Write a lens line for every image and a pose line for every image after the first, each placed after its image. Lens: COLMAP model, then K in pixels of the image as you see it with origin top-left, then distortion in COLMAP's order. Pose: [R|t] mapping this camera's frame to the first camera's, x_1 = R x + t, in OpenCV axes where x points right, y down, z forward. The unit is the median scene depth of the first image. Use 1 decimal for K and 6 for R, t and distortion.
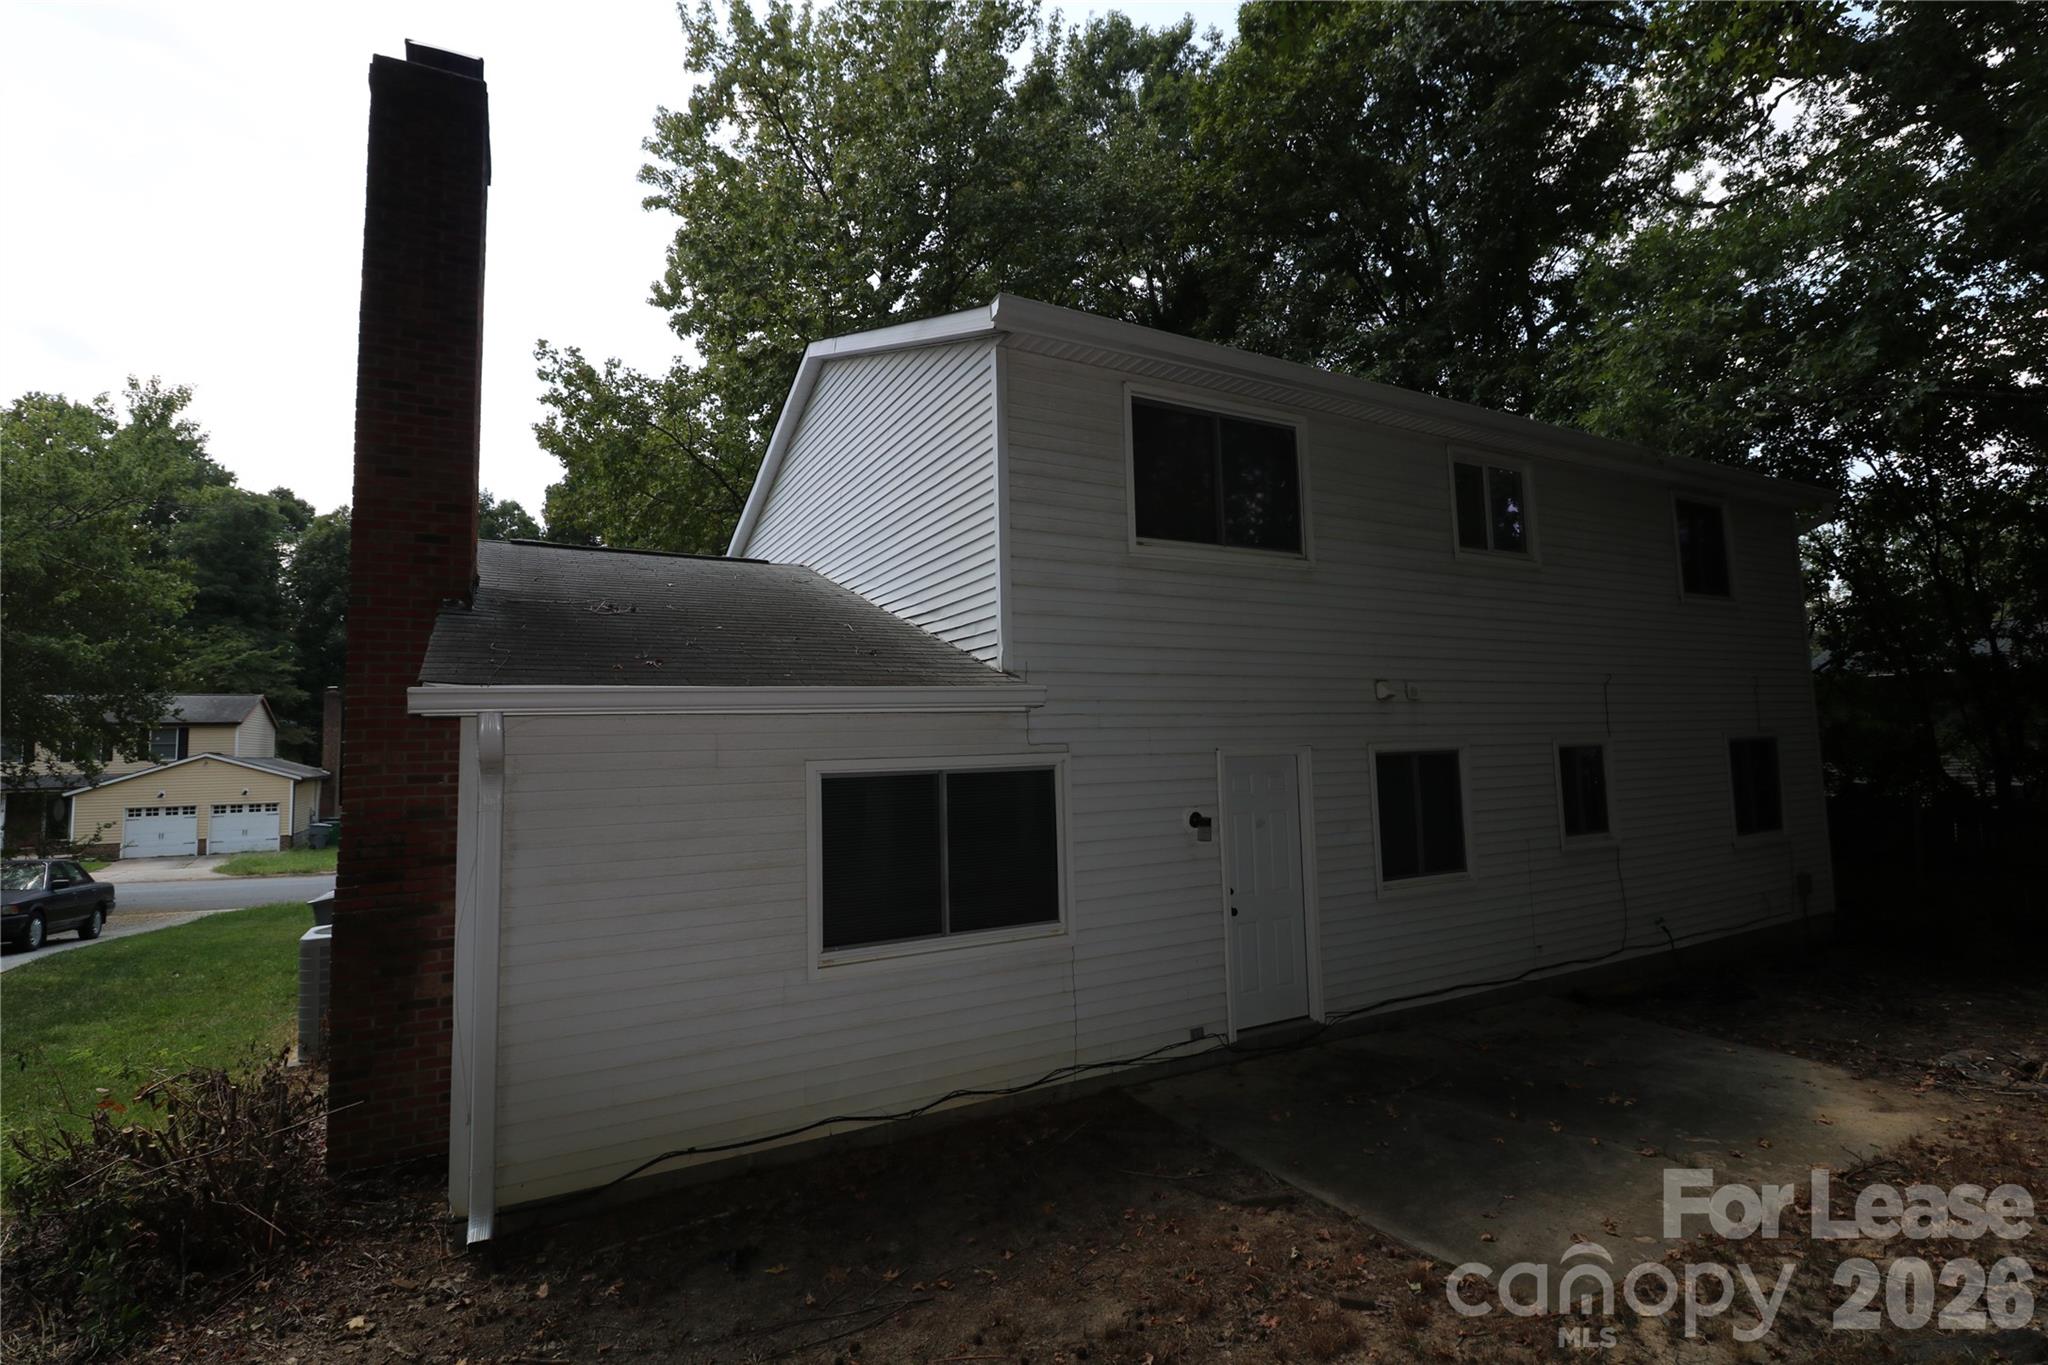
lens RADIAL K [[979.8, 0, 1029.7], [0, 979.8, 651.3], [0, 0, 1]] dist [-0.001573, -0.013198]
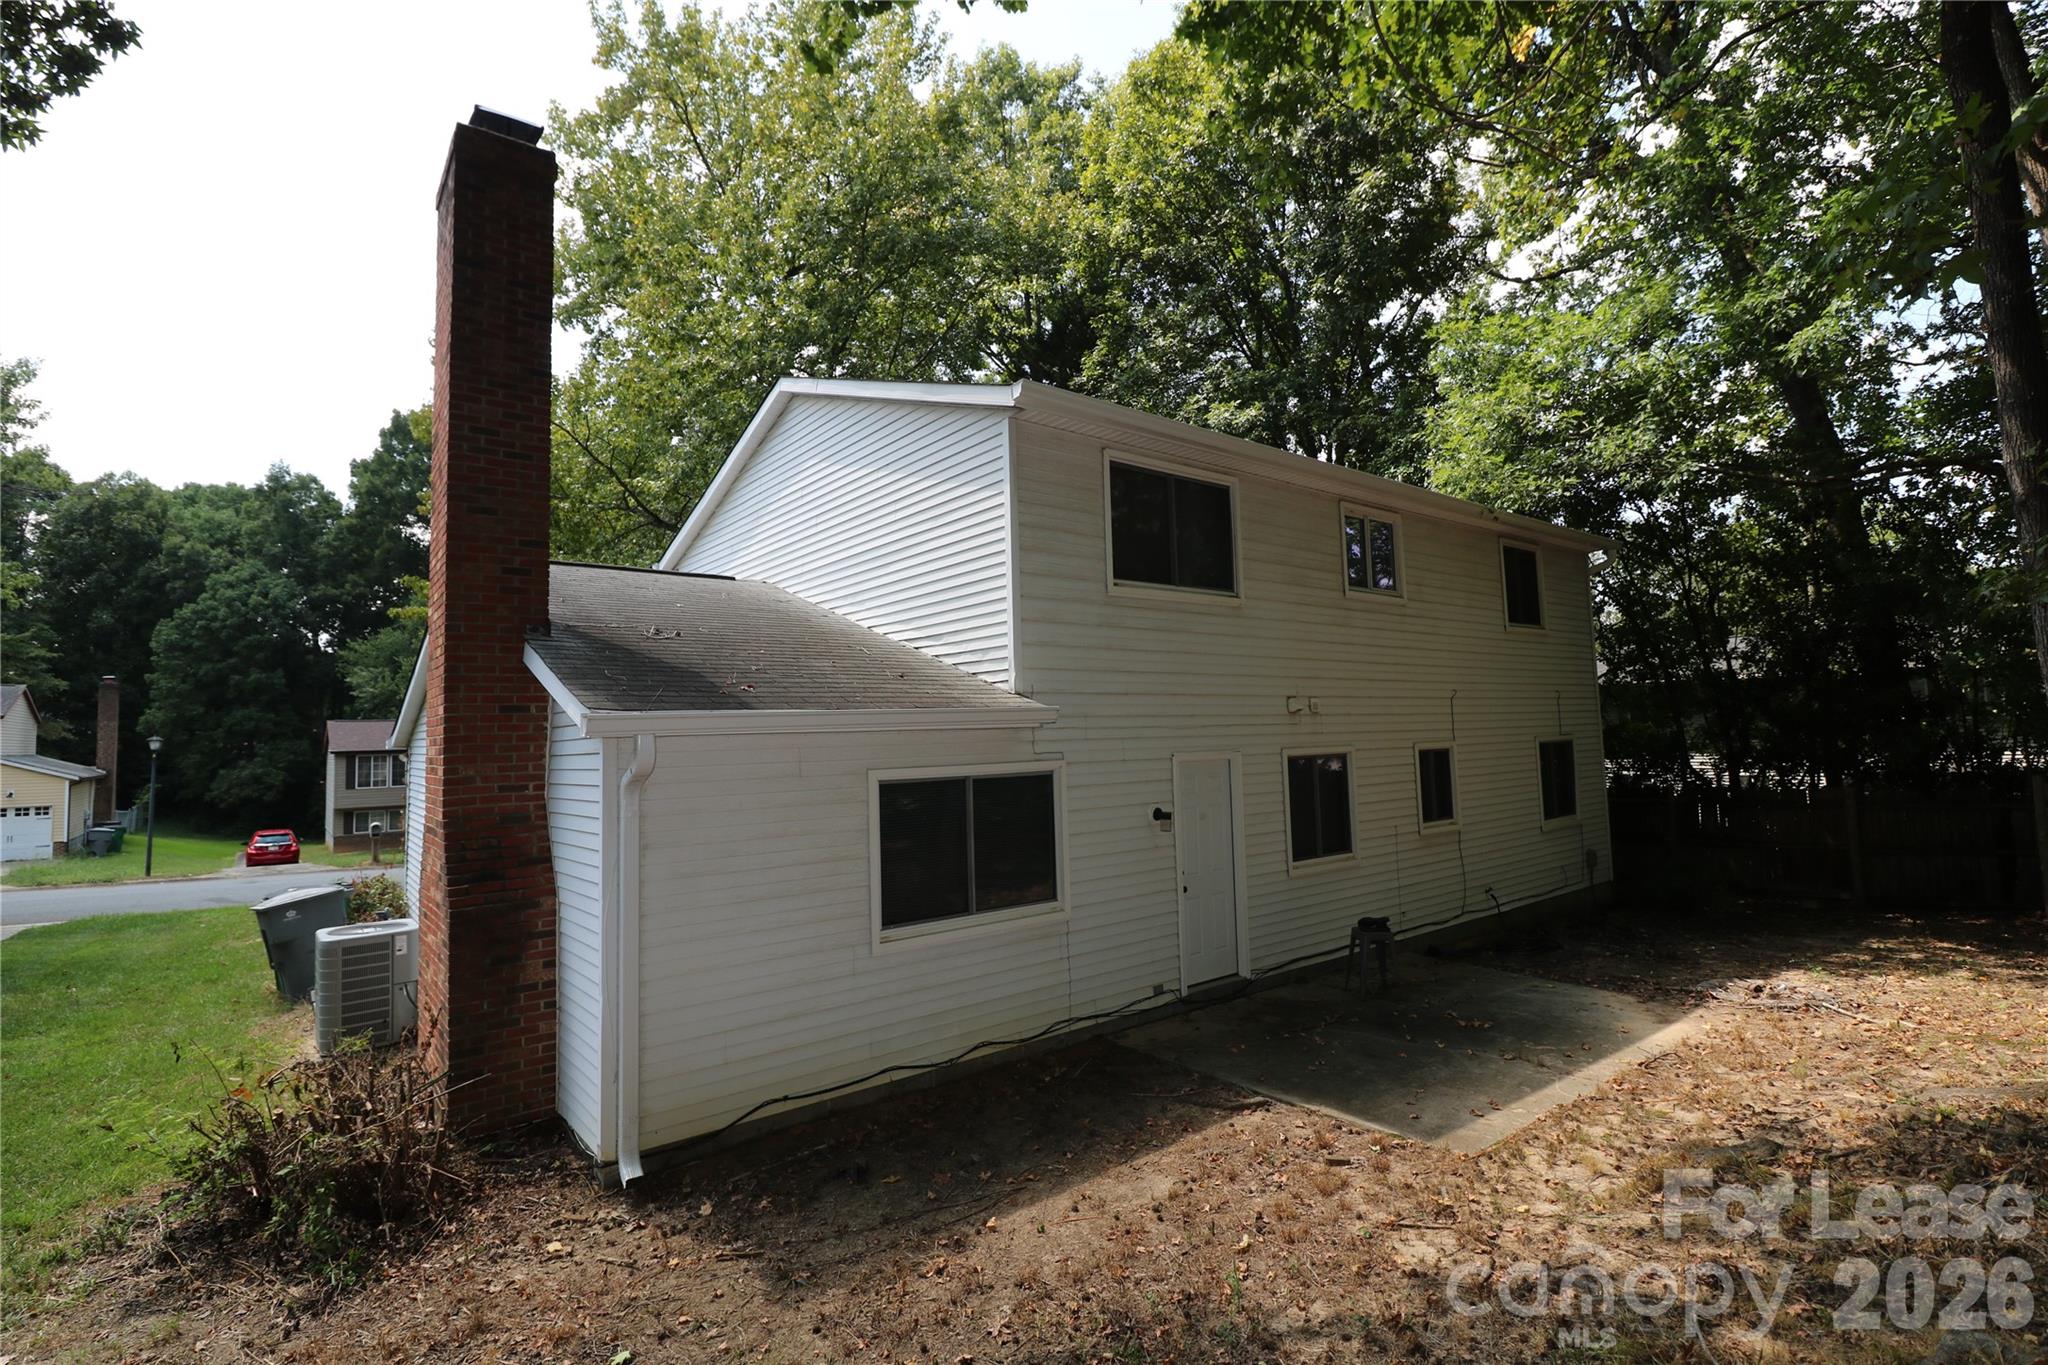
lens RADIAL K [[979.8, 0, 1029.7], [0, 979.8, 651.3], [0, 0, 1]] dist [-0.001573, -0.013198]
pose [[0.985670, 0.013385, 0.168151, -0.192745], [-0.014630, 0.999874, 0.006165, -0.034423], [-0.168048, -0.008537, 0.985742, -0.165411]]
